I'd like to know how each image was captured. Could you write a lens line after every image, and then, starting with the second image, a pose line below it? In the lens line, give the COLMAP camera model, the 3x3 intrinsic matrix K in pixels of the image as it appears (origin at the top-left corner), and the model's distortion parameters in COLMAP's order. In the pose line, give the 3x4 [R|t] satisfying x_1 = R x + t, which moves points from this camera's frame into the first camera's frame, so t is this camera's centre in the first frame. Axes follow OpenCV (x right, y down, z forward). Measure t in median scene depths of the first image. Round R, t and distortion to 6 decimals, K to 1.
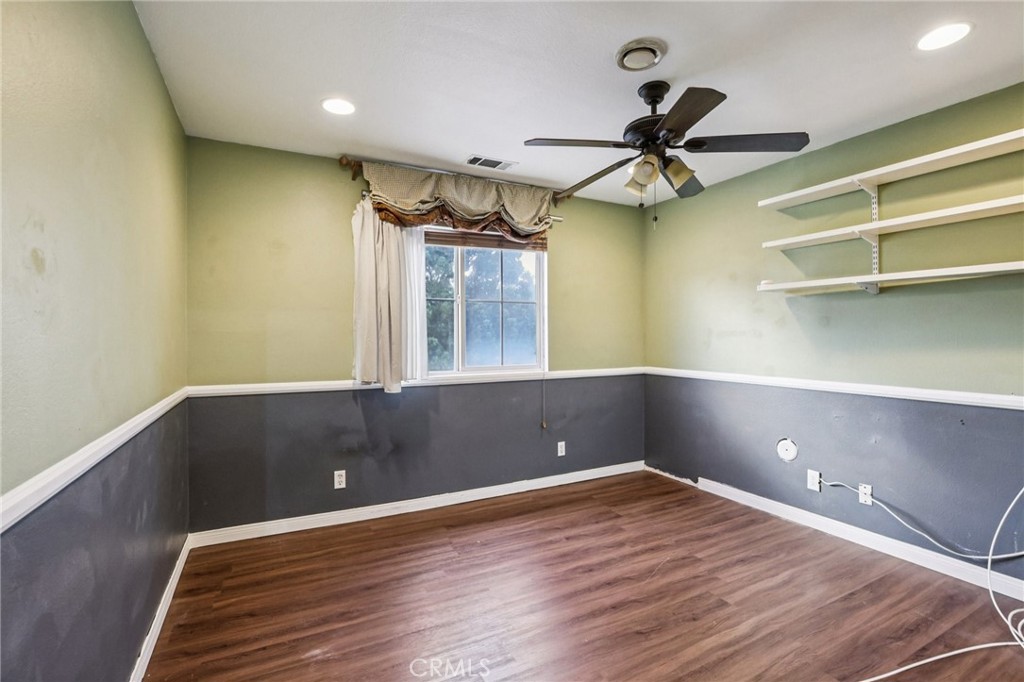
lens RADIAL K [[473.8, 0, 512.9], [0, 473.8, 339.2], [0, 0, 1]] dist [-0.006818, -0.000124]
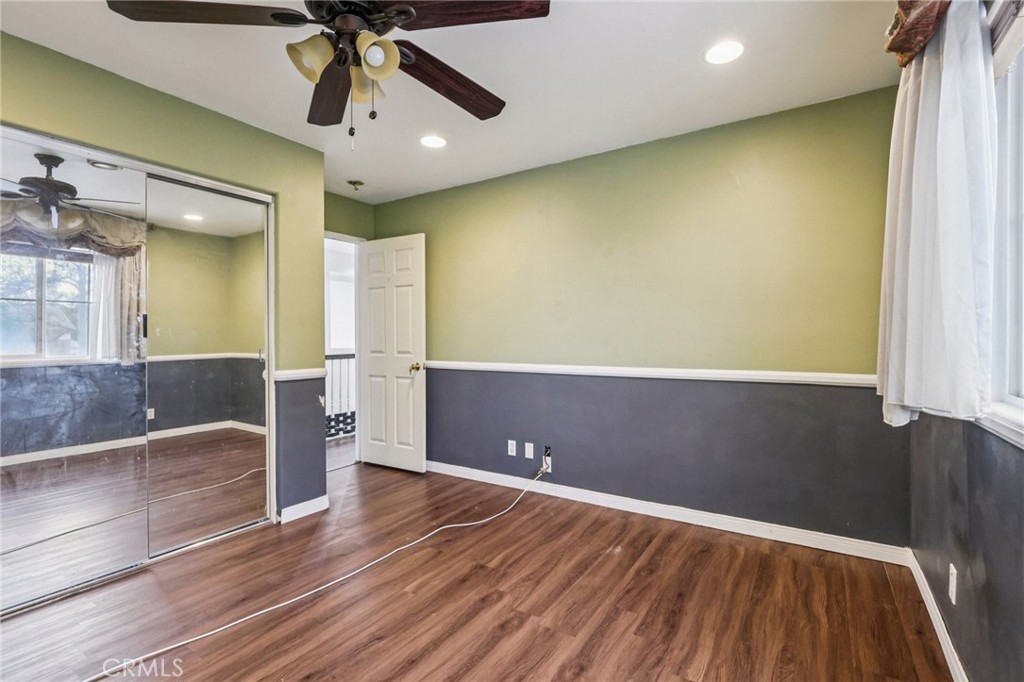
lens RADIAL K [[473.8, 0, 512.4], [0, 473.8, 339.0], [0, 0, 1]] dist [-0.006818, -0.000124]
pose [[-0.869324, 0.008780, -0.494165, 0.481187], [-0.000822, 0.999815, 0.019209, 0.022534], [0.494242, 0.017106, -0.869156, 1.868504]]
